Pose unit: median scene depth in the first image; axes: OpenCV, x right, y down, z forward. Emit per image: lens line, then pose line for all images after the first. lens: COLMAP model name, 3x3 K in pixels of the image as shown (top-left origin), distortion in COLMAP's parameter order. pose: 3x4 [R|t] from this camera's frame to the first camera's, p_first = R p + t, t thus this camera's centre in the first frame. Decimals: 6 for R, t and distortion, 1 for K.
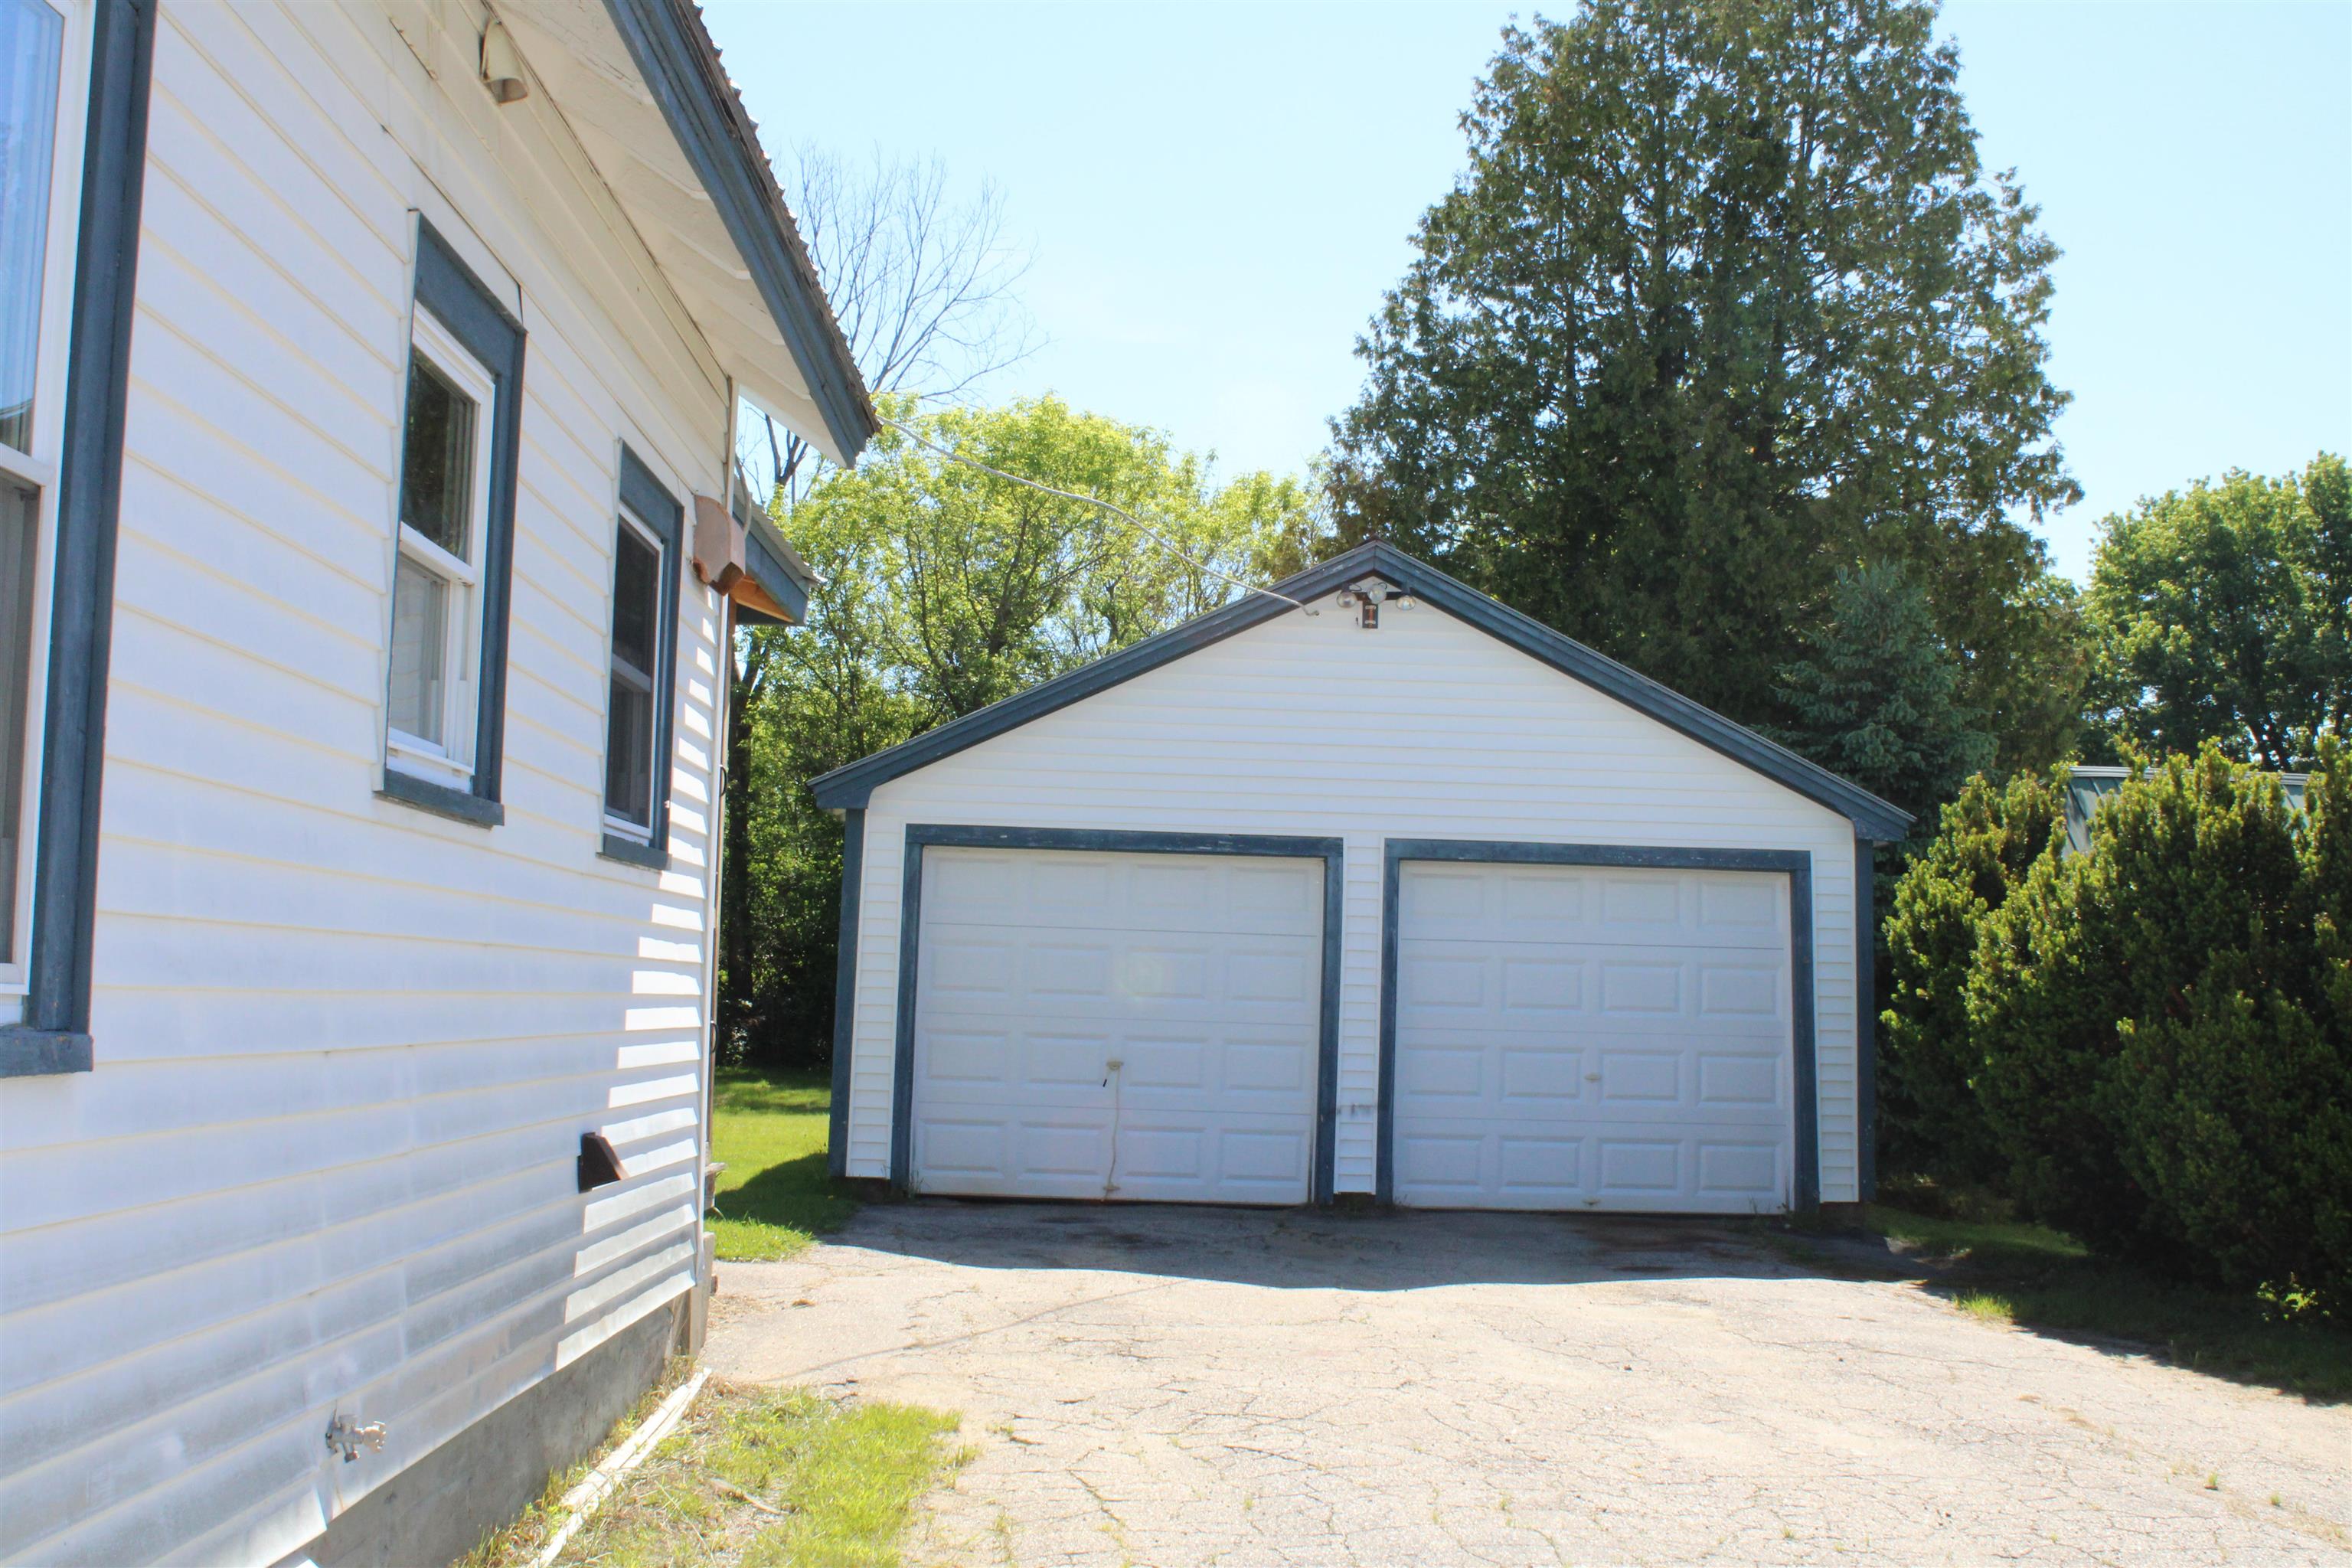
lens RADIAL K [[2677.3, 0, 1176.0], [0, 2677.3, 784.0], [0, 0, 1]] dist [-0.122008, 0.004382]
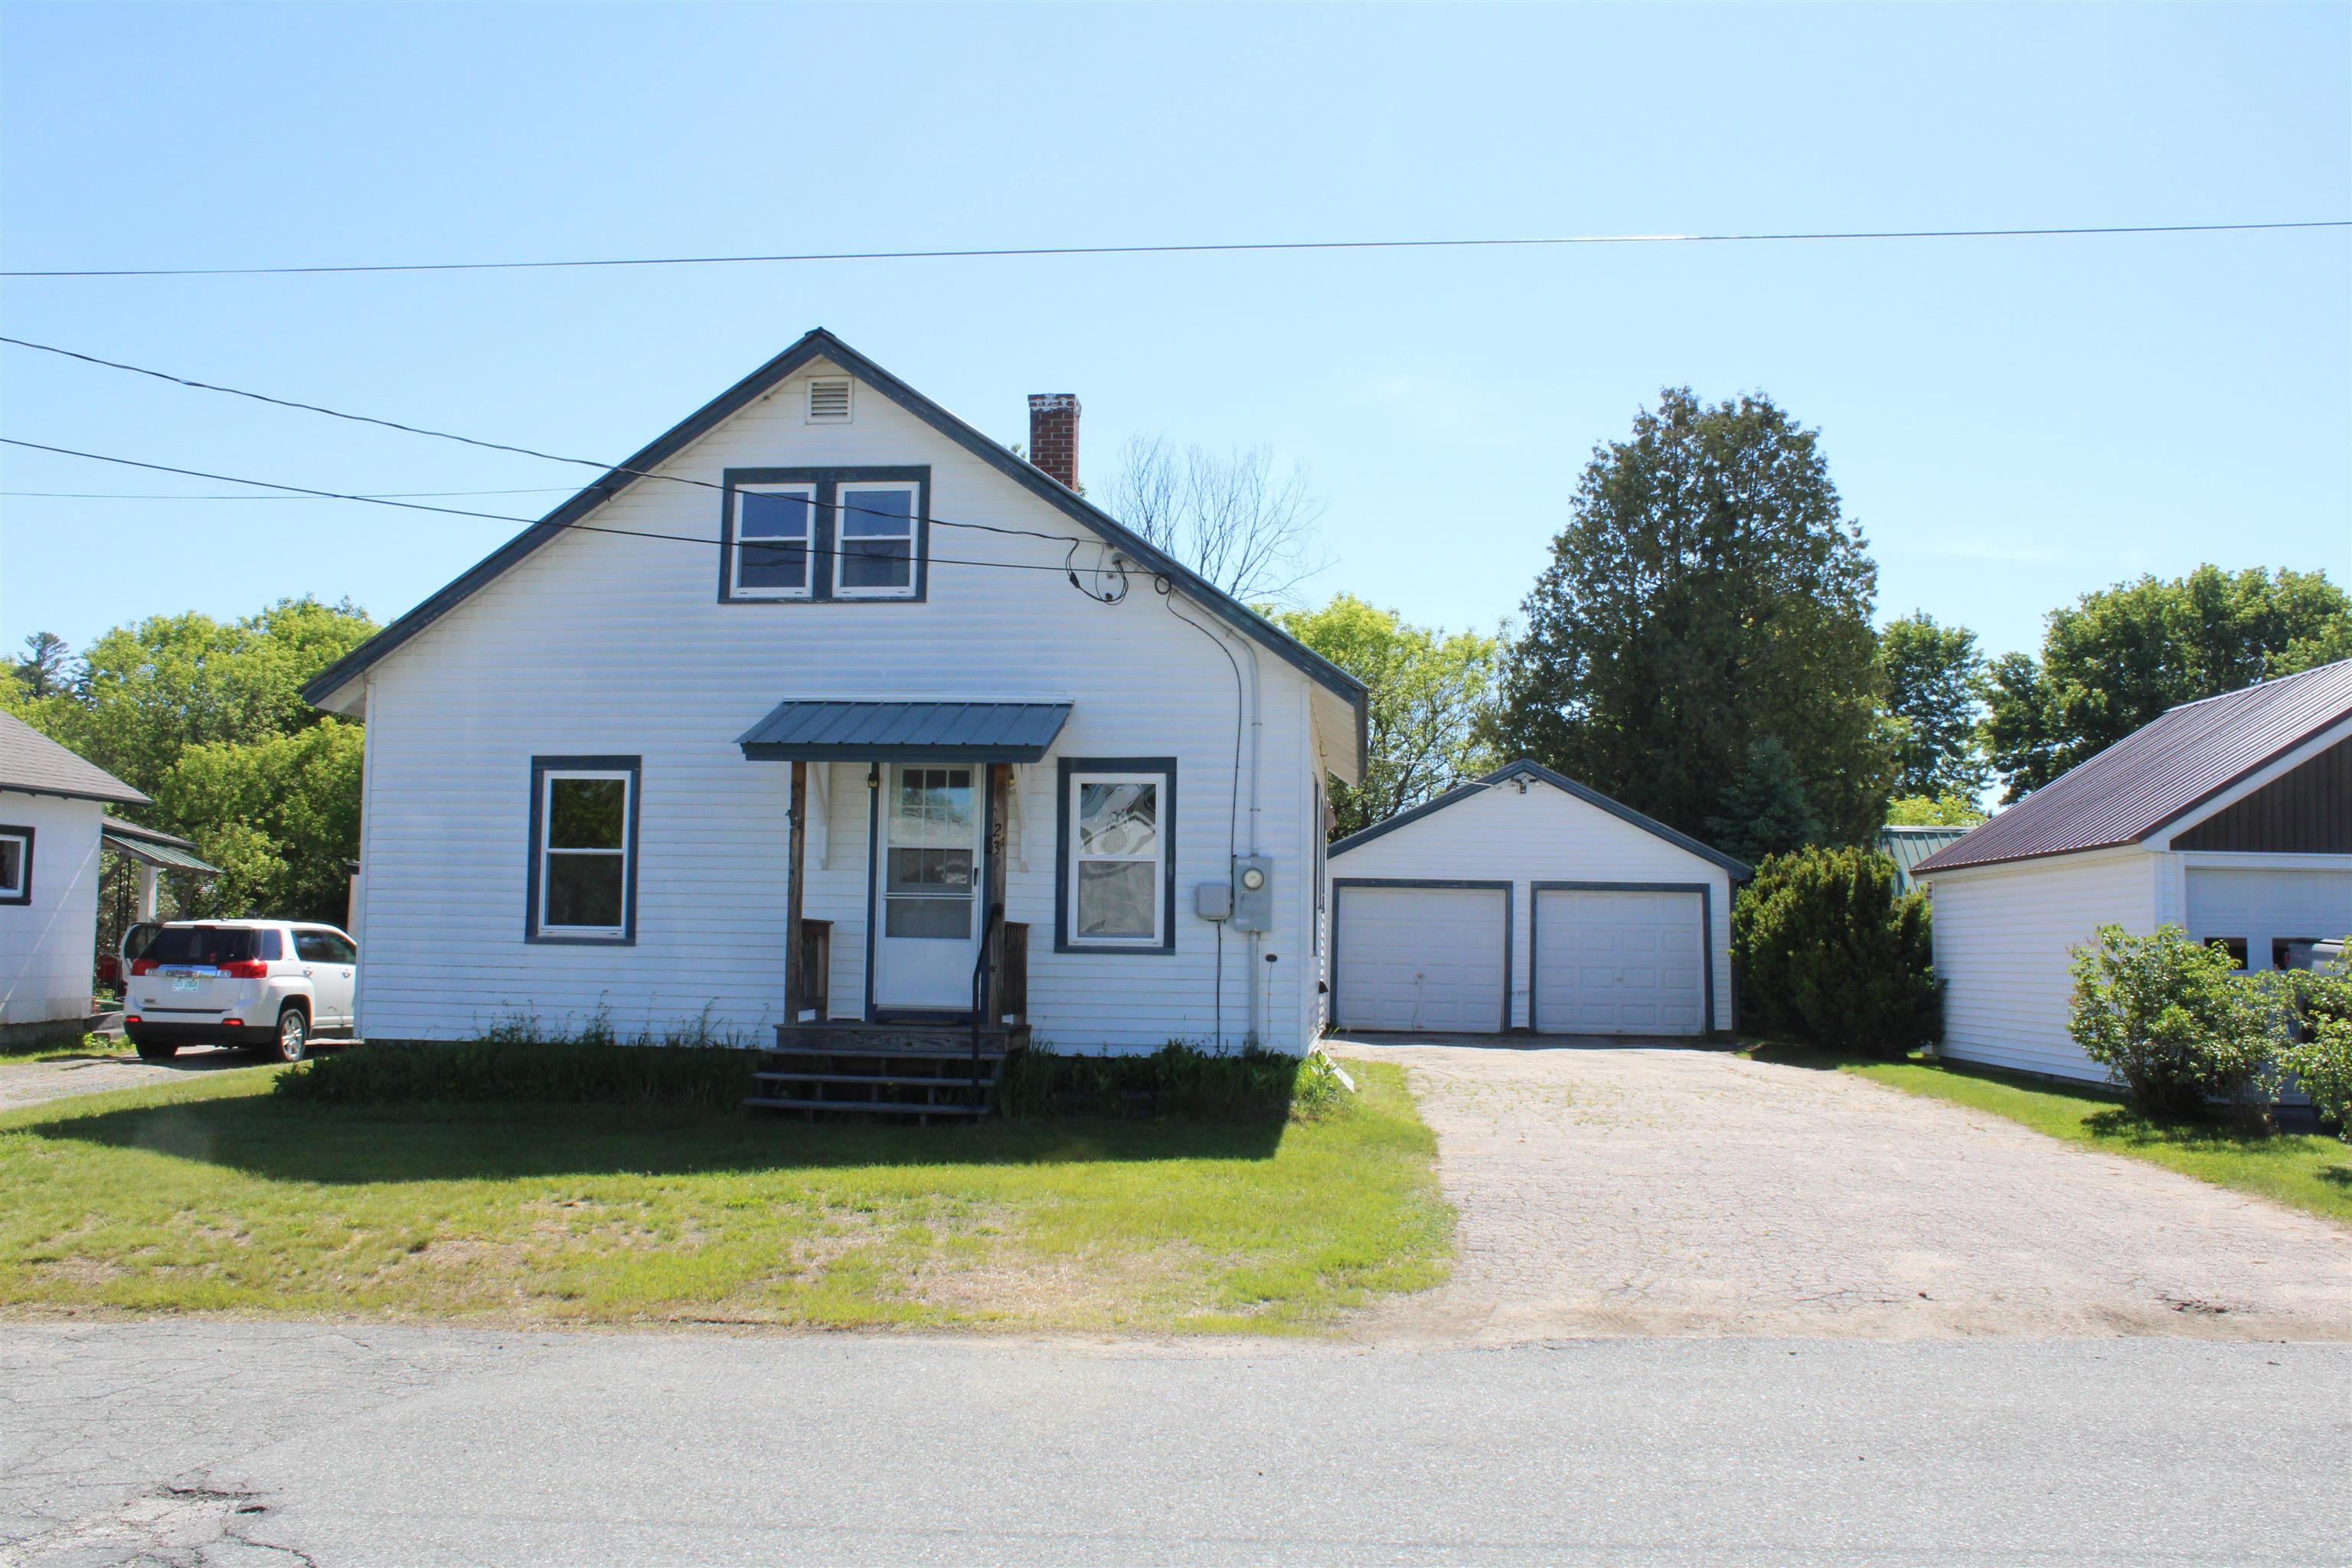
lens RADIAL K [[2079.5, 0, 1176.0], [0, 2079.5, 784.0], [0, 0, 1]] dist [-0.142148, -0.000732]
pose [[0.994159, -0.017865, -0.106441, -0.027499], [0.017523, 0.999838, -0.004145, -0.044938], [0.106497, 0.002255, 0.994310, -0.617005]]
